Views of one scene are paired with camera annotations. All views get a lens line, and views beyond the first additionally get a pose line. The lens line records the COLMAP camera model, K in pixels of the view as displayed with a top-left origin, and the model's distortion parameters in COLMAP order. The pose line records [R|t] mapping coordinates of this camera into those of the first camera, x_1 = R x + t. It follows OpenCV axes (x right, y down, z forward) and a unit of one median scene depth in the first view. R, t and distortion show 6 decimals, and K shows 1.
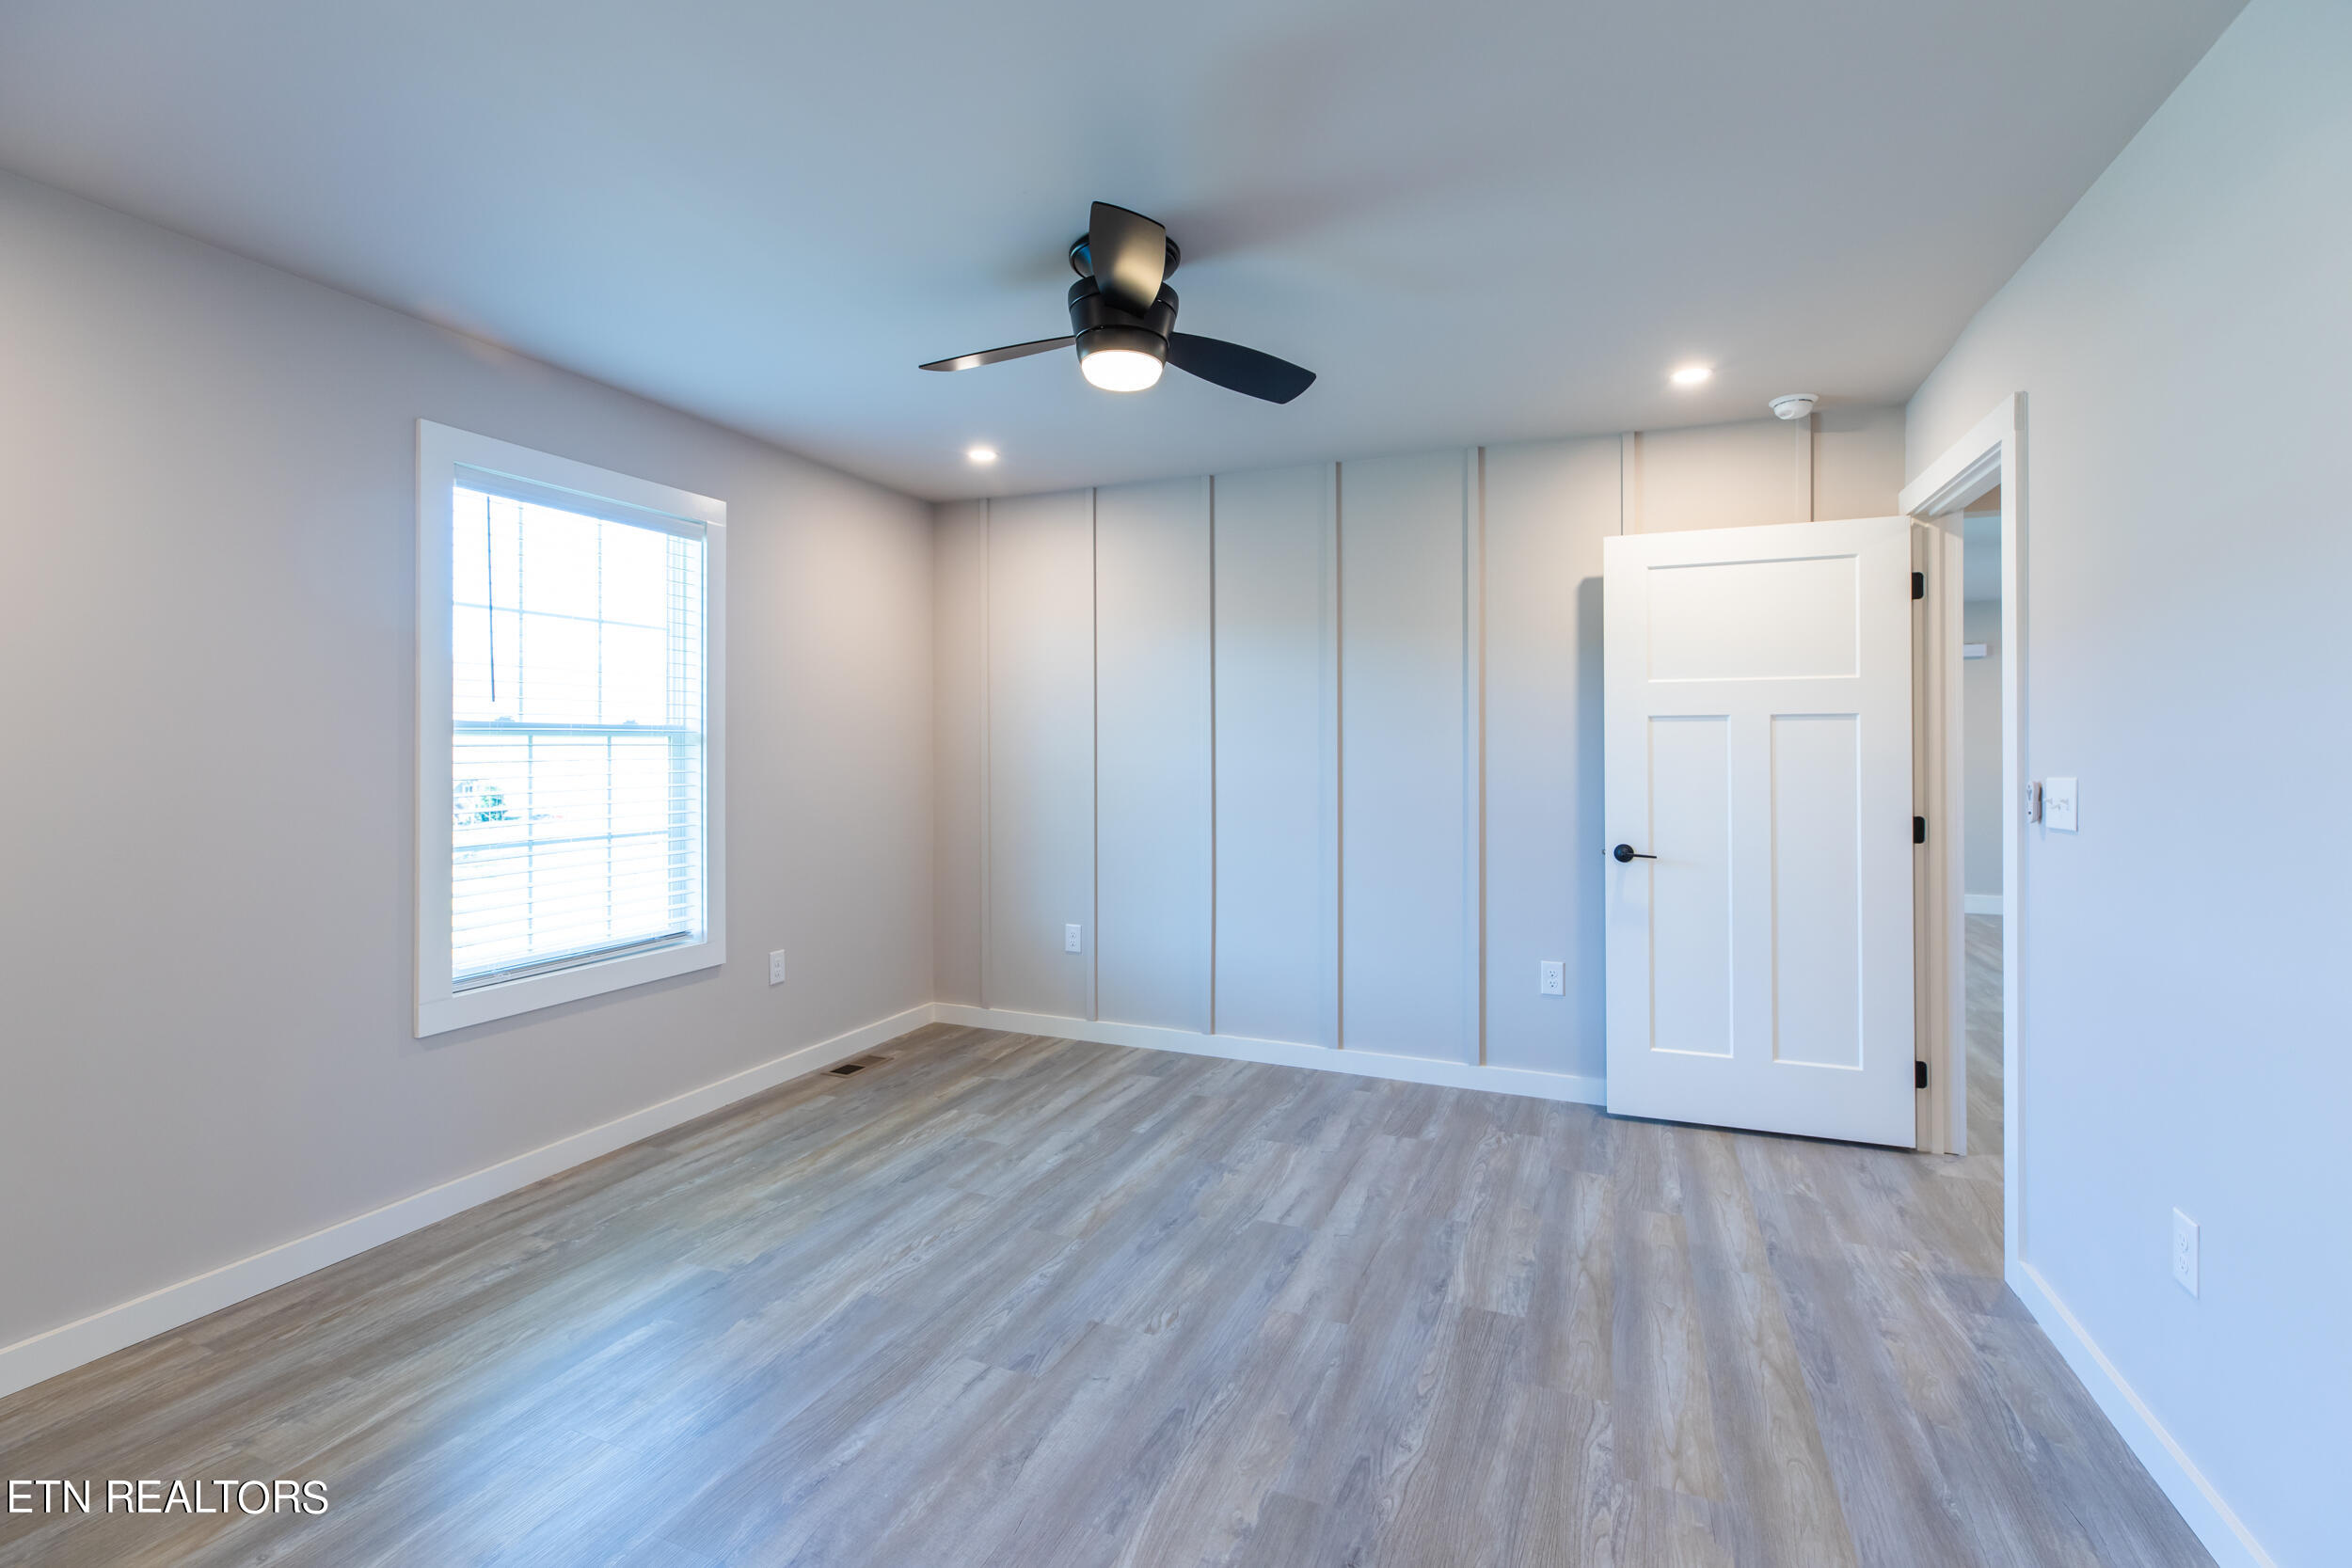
lens RADIAL K [[1064.8, 0, 1173.4], [0, 1064.8, 756.1], [0, 0, 1]] dist [0.006043, 0.000283]
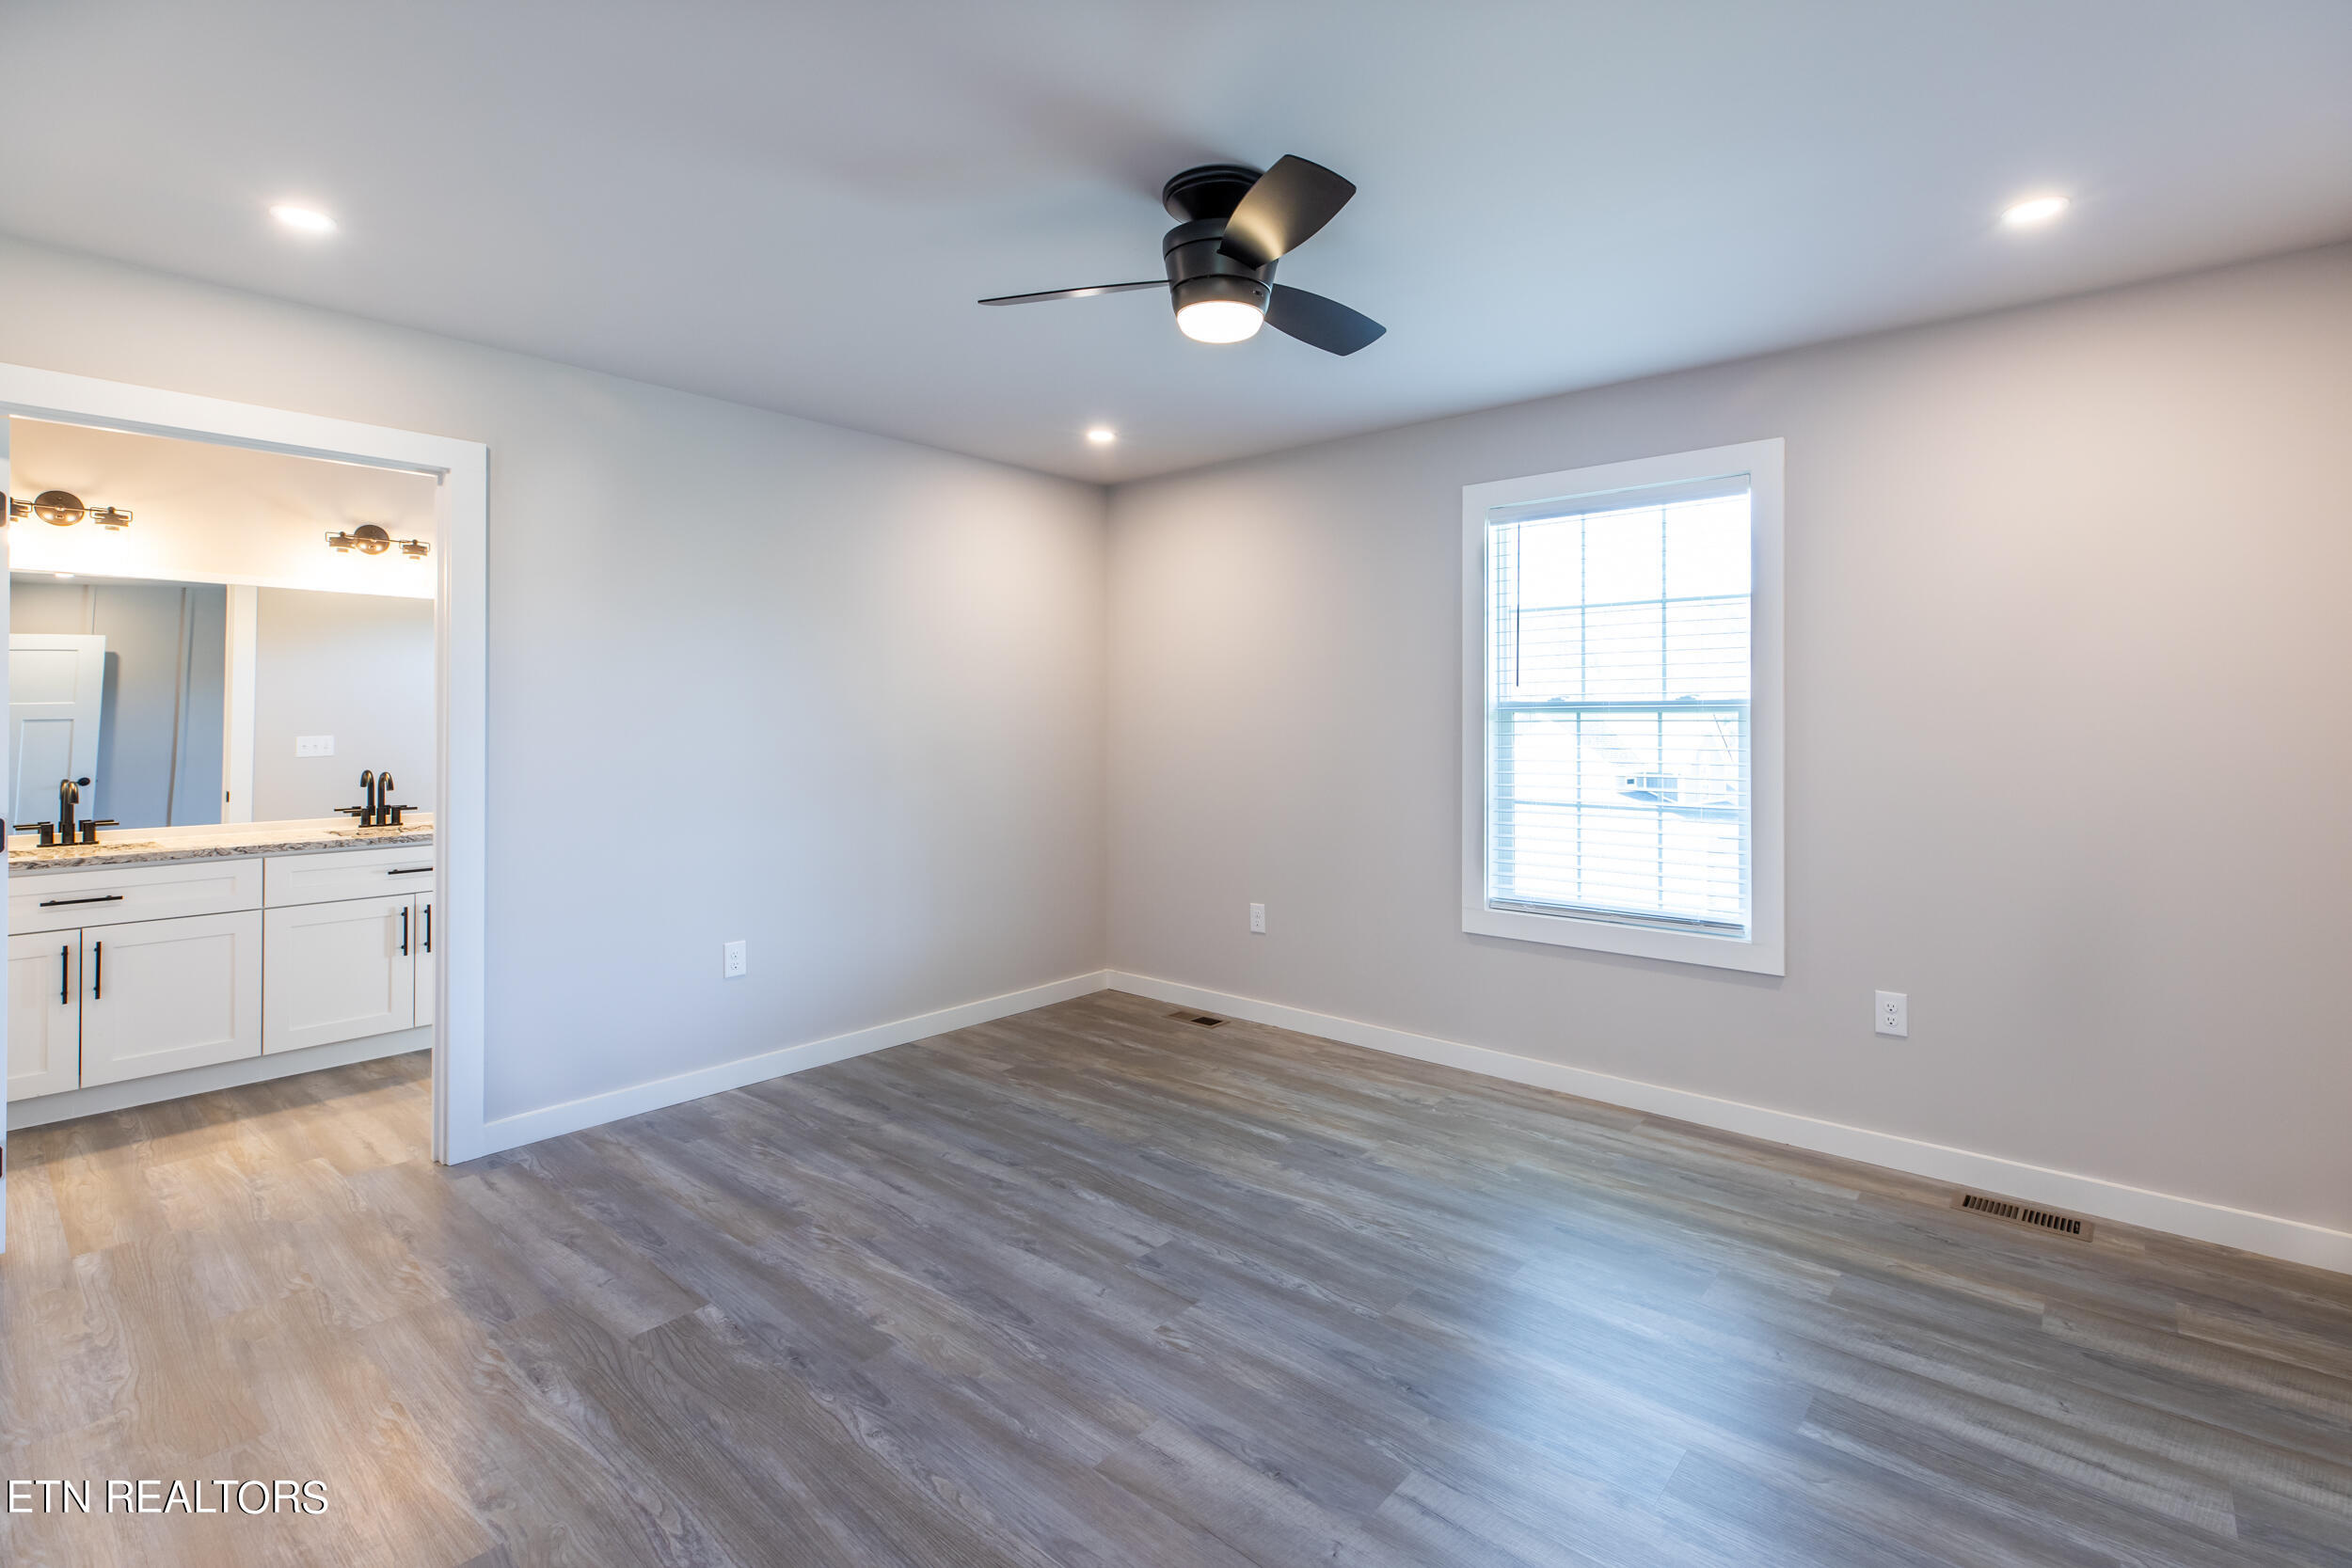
lens RADIAL K [[1081.0, 0, 1178.1], [0, 1081.0, 719.8], [0, 0, 1]] dist [0.006219, 0.000534]
pose [[-0.310648, -0.000393, -0.950525, 0.790579], [-0.009893, 0.999947, 0.002820, -0.012559], [0.950474, 0.010279, -0.310635, 1.147371]]
